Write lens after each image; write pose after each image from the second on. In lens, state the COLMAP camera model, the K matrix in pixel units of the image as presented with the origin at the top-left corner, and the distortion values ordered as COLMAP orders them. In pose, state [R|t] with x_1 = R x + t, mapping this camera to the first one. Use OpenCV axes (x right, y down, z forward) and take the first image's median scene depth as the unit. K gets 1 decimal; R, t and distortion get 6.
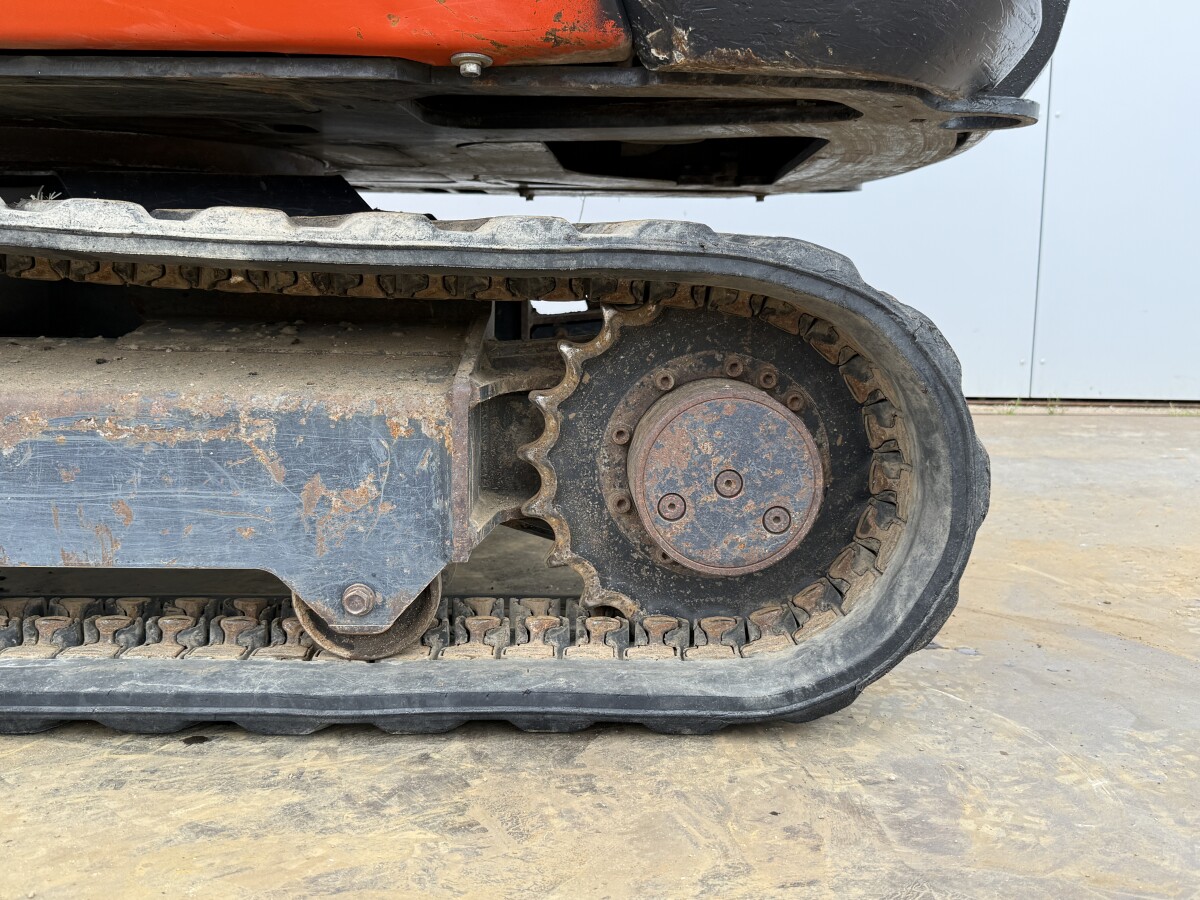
lens RADIAL K [[1091.0, 0, 607.3], [0, 1091.0, 454.2], [0, 0, 1]] dist [0.172505, -0.404375]
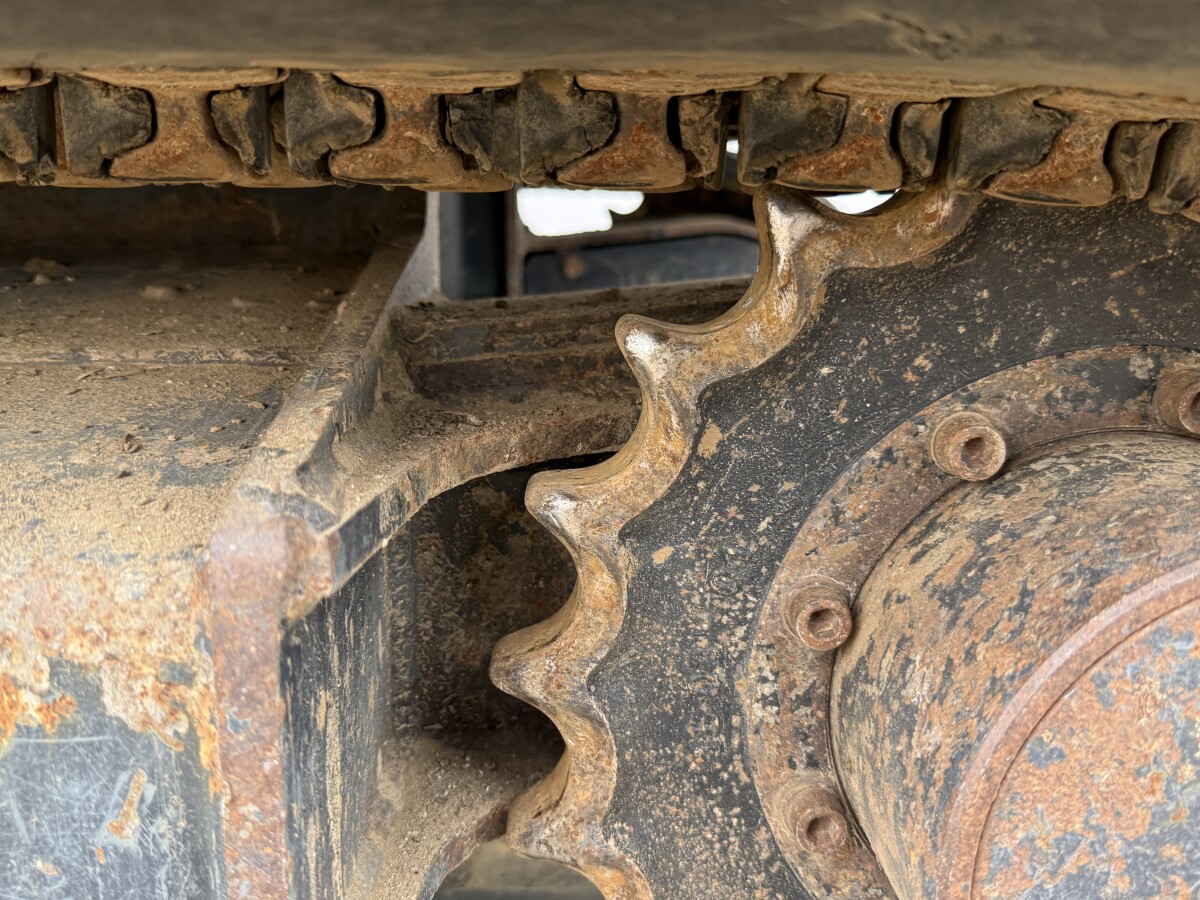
lens RADIAL K [[1091.0, 0, 607.3], [0, 1091.0, 454.2], [0, 0, 1]] dist [0.172505, -0.404375]
pose [[0.999925, -0.010242, 0.006662, -0.050584], [0.009727, 0.997267, 0.073234, -0.088543], [-0.007394, -0.073163, 0.997293, 0.688156]]
